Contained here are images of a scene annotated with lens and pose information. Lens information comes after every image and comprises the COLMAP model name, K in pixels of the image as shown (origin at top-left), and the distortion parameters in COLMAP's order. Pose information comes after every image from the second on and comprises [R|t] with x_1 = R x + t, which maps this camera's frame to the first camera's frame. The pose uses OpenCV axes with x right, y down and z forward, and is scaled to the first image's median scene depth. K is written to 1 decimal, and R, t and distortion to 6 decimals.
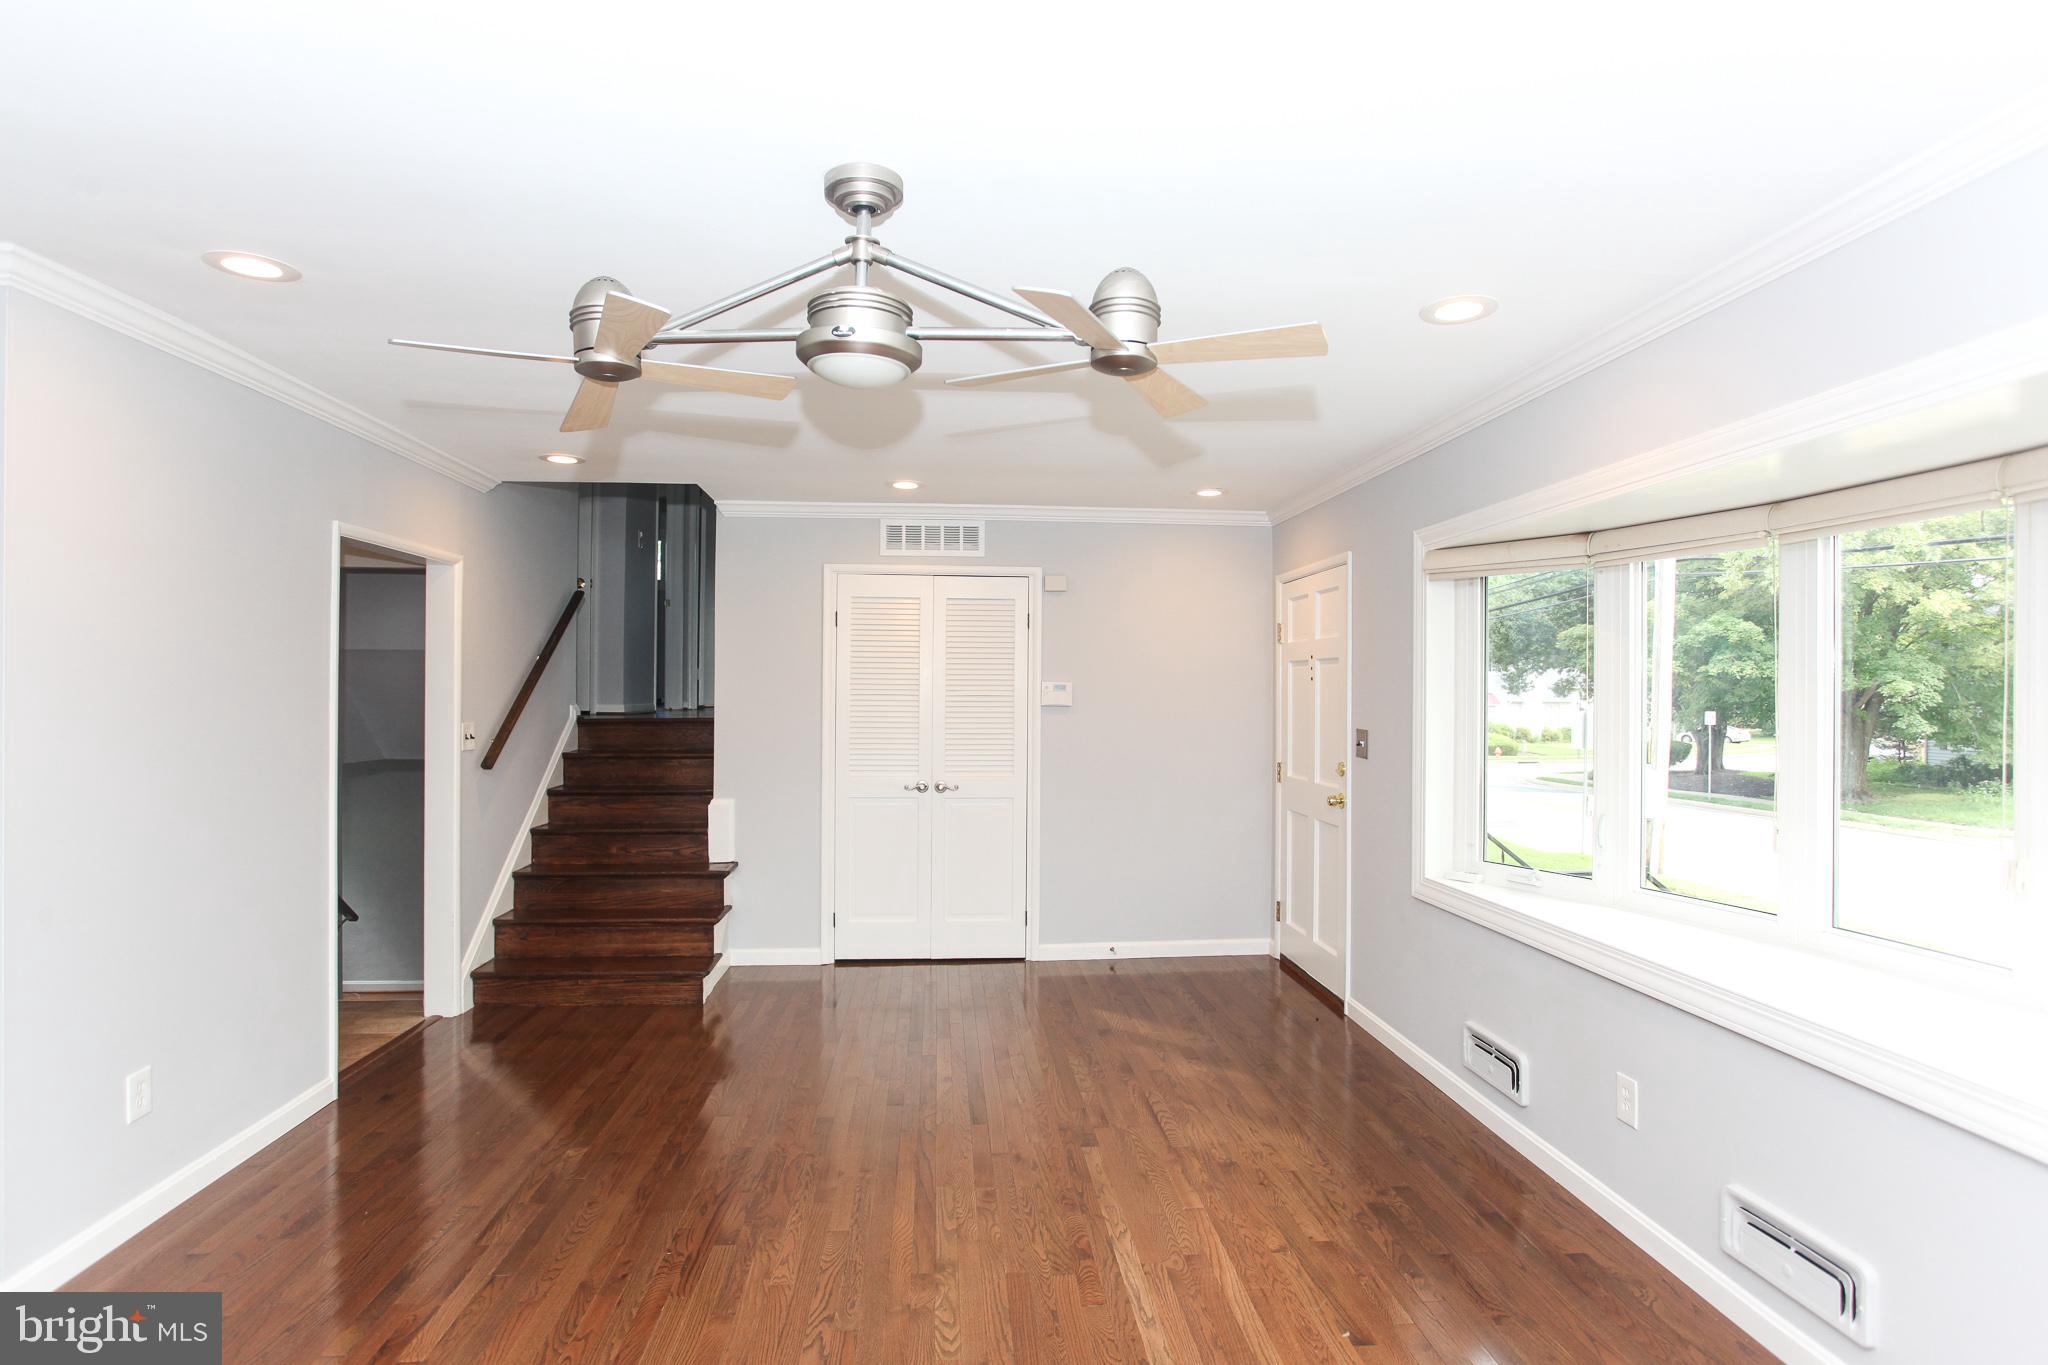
lens RADIAL K [[1050.5, 0, 1019.8], [0, 1050.5, 688.5], [0, 0, 1]] dist [-0.051111, 0.027359]
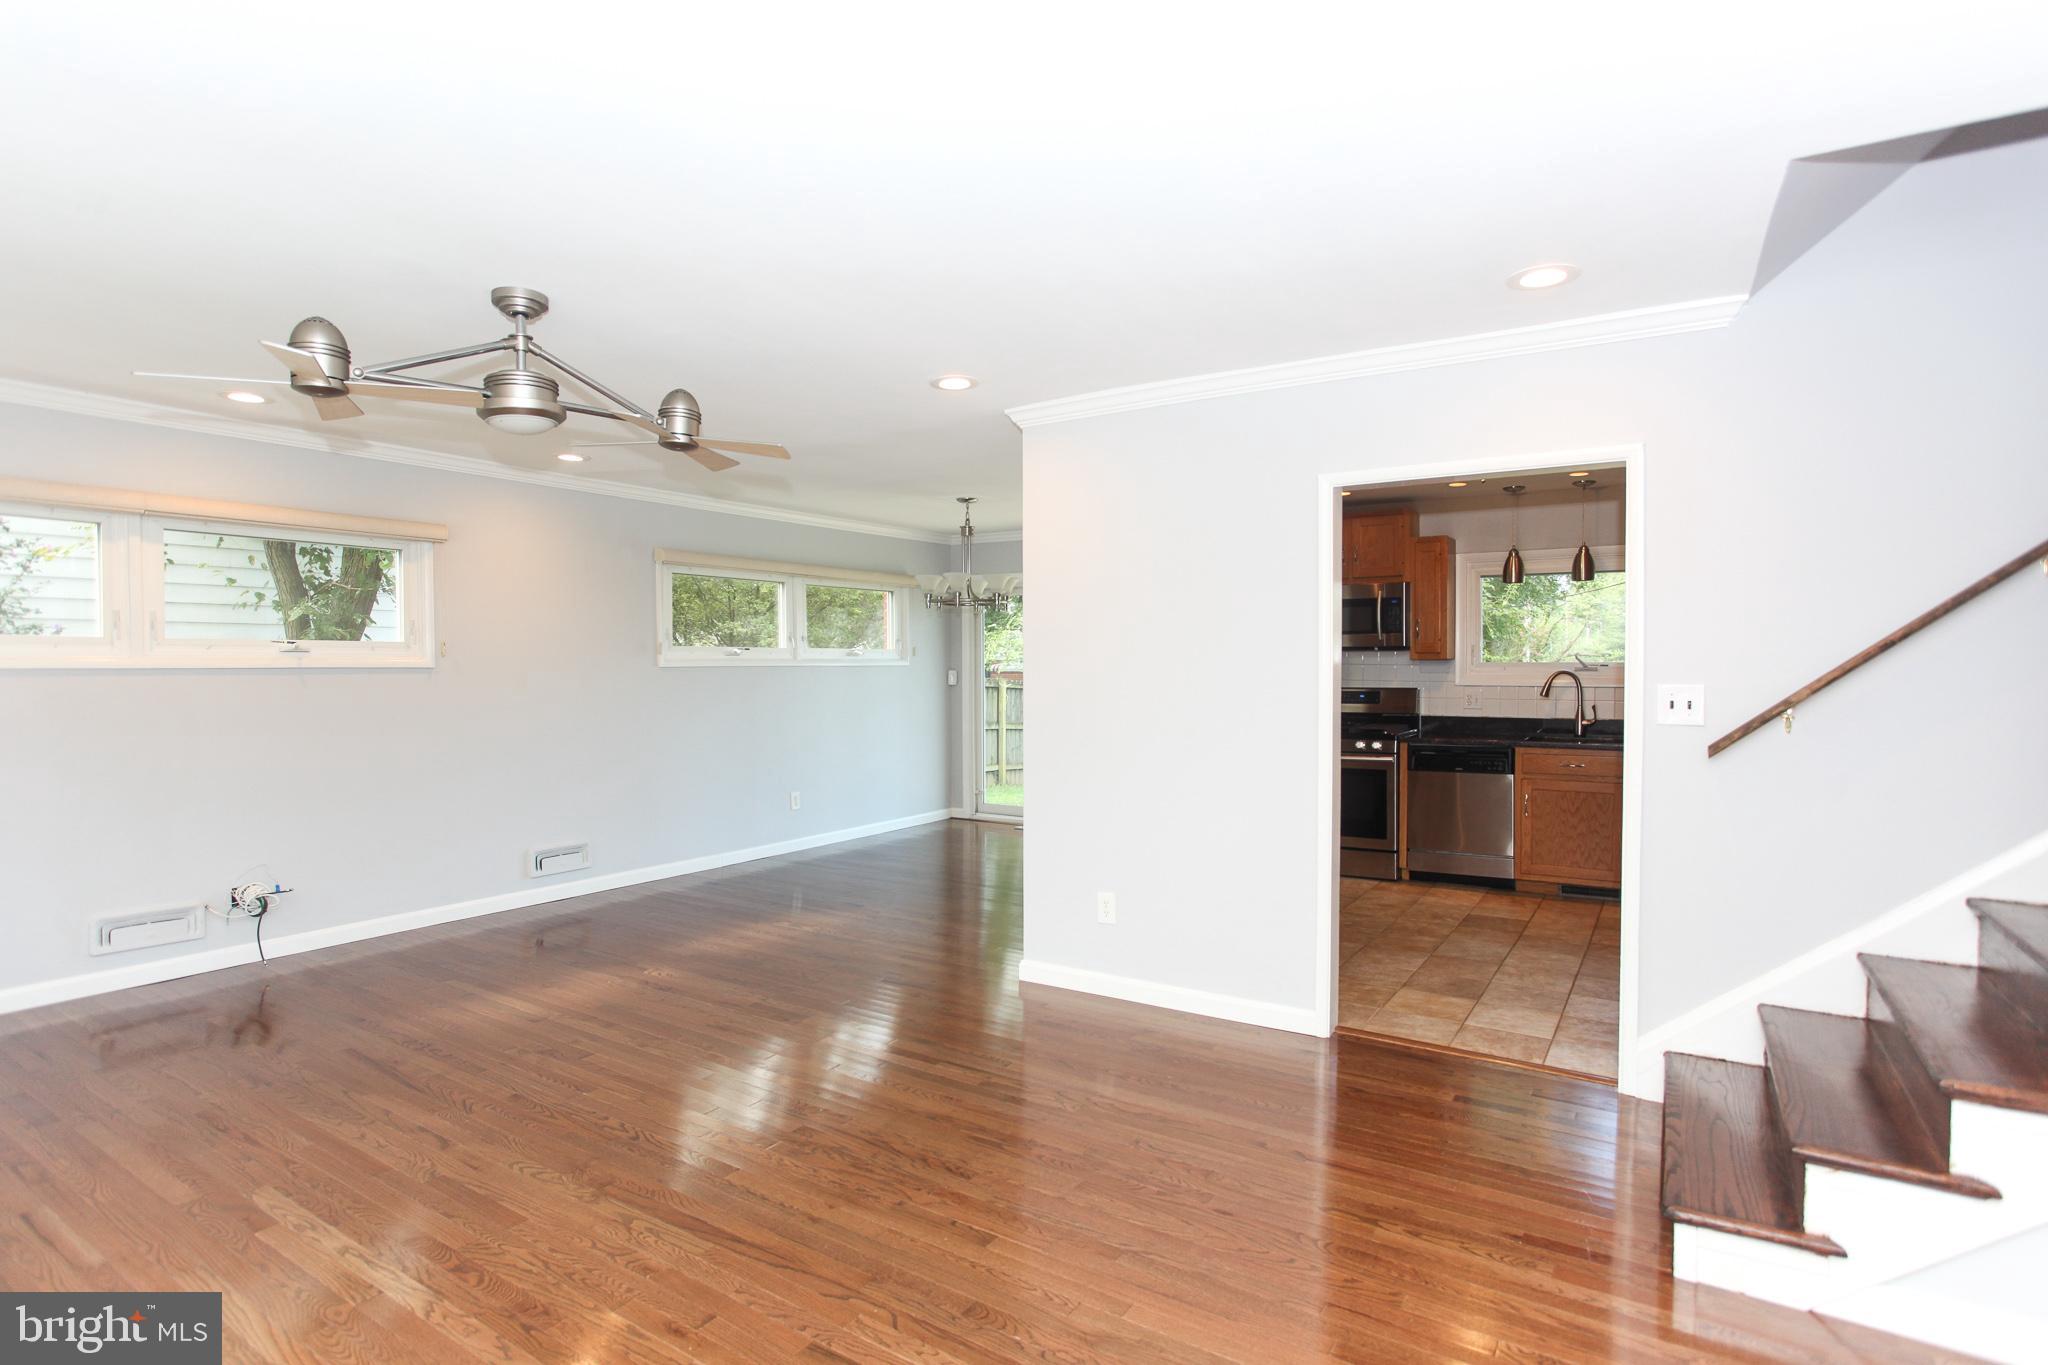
lens RADIAL K [[1026.5, 0, 1026.8], [0, 1026.5, 677.4], [0, 0, 1]] dist [-0.047245, 0.024998]
pose [[-0.605953, 0.006318, -0.795475, 0.296496], [0.003004, 0.999980, 0.005654, 0.028230], [0.795494, 0.001036, -0.605960, 1.261481]]
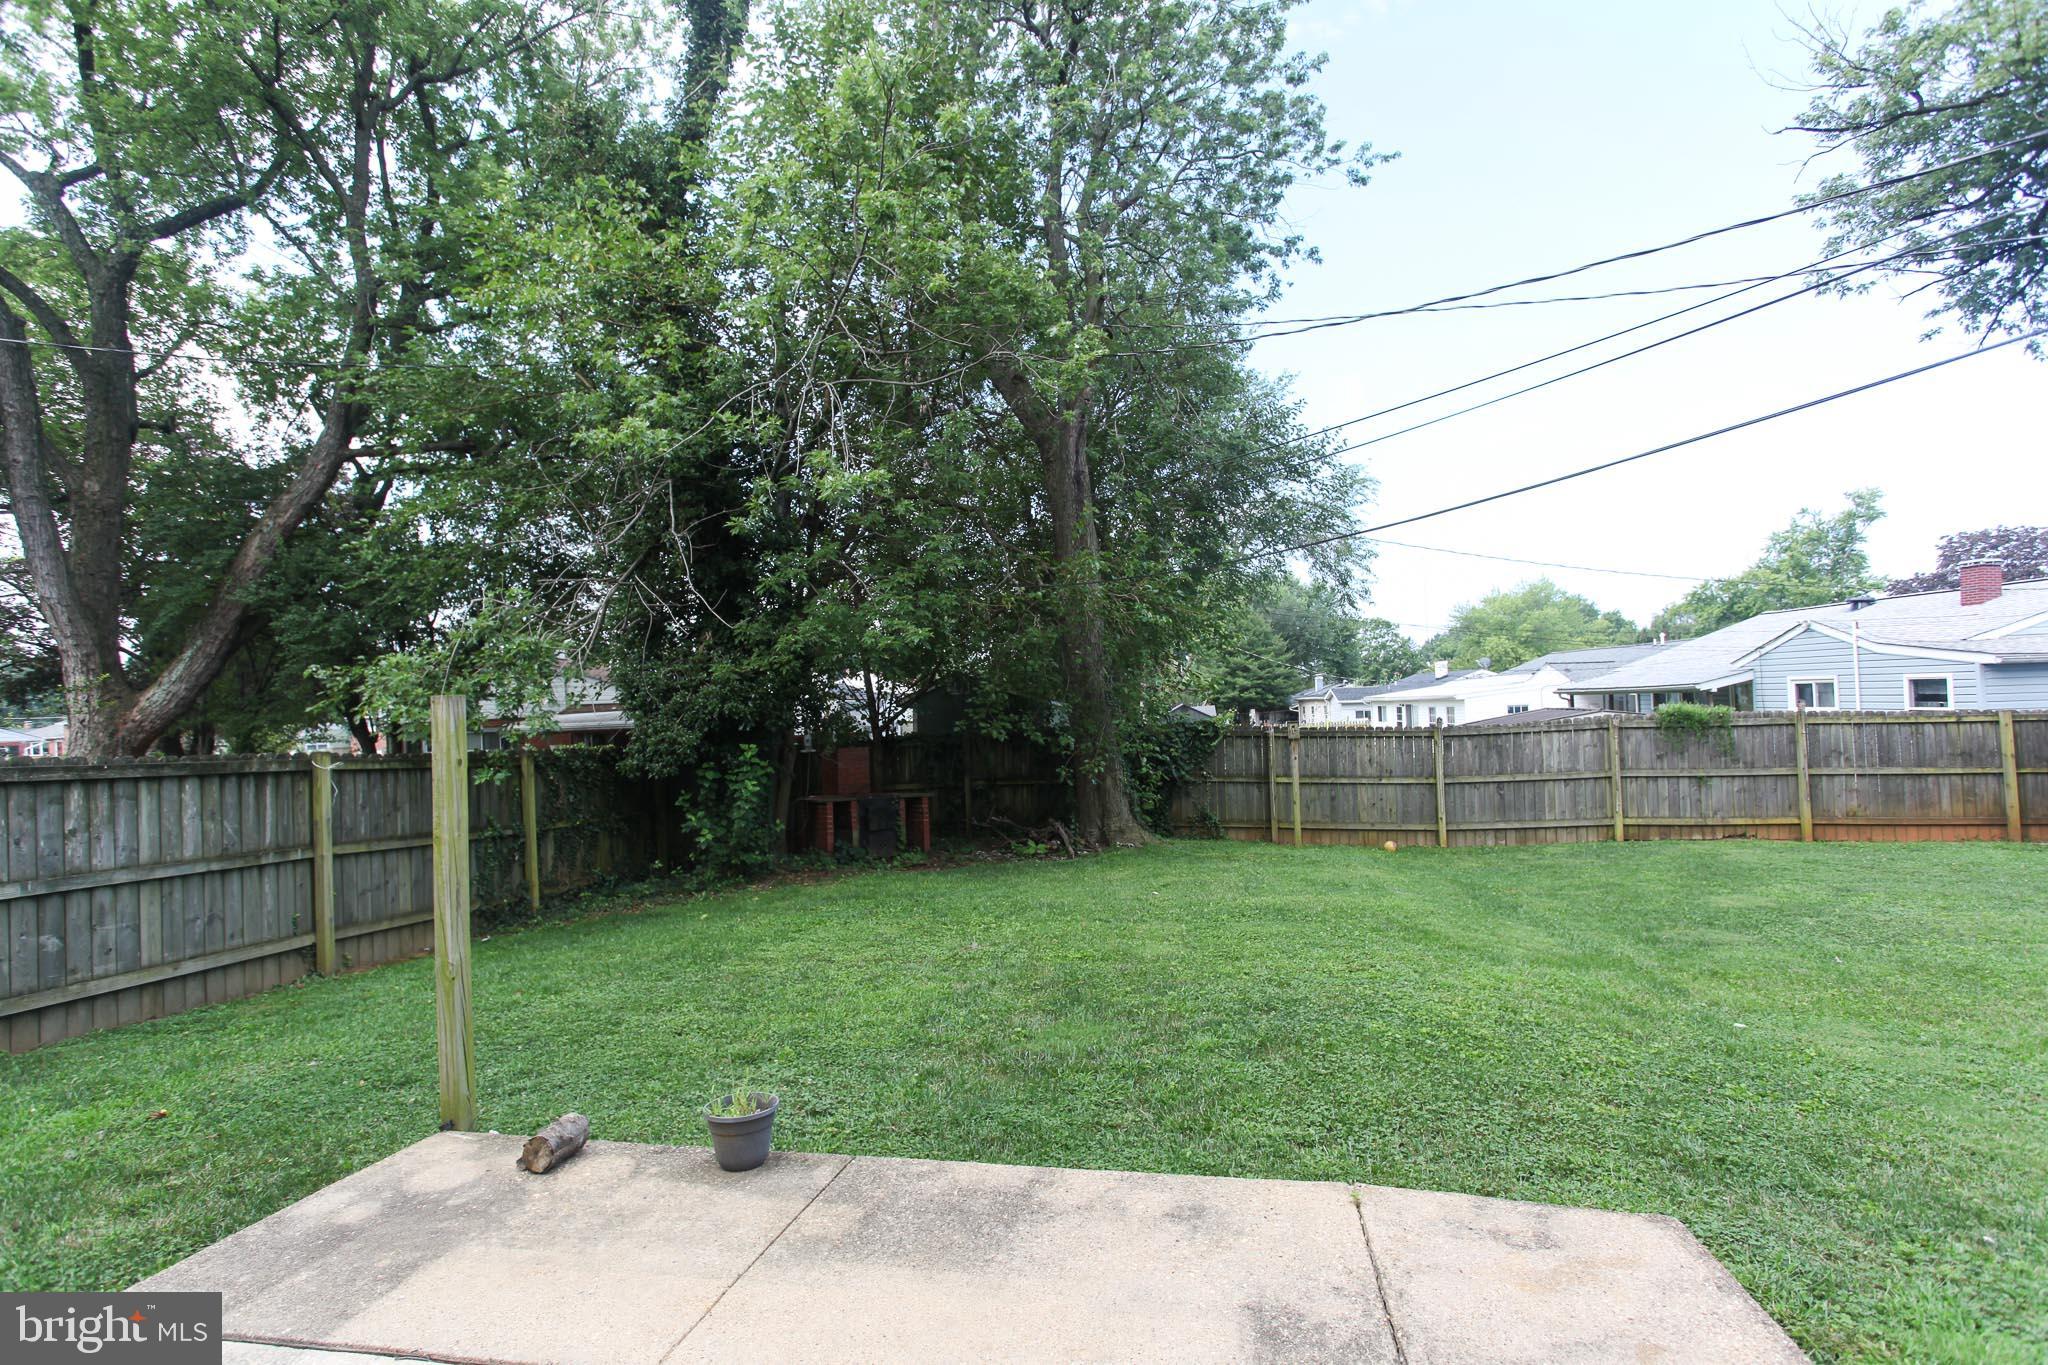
lens RADIAL K [[993.3, 0, 1023.5], [0, 993.3, 685.9], [0, 0, 1]] dist [-0.053696, 0.035530]
pose [[-0.276927, -0.014442, -0.960782, -1.619531], [0.043726, 0.998662, -0.027615, 0.040535], [0.959896, -0.049659, -0.275925, 0.461010]]
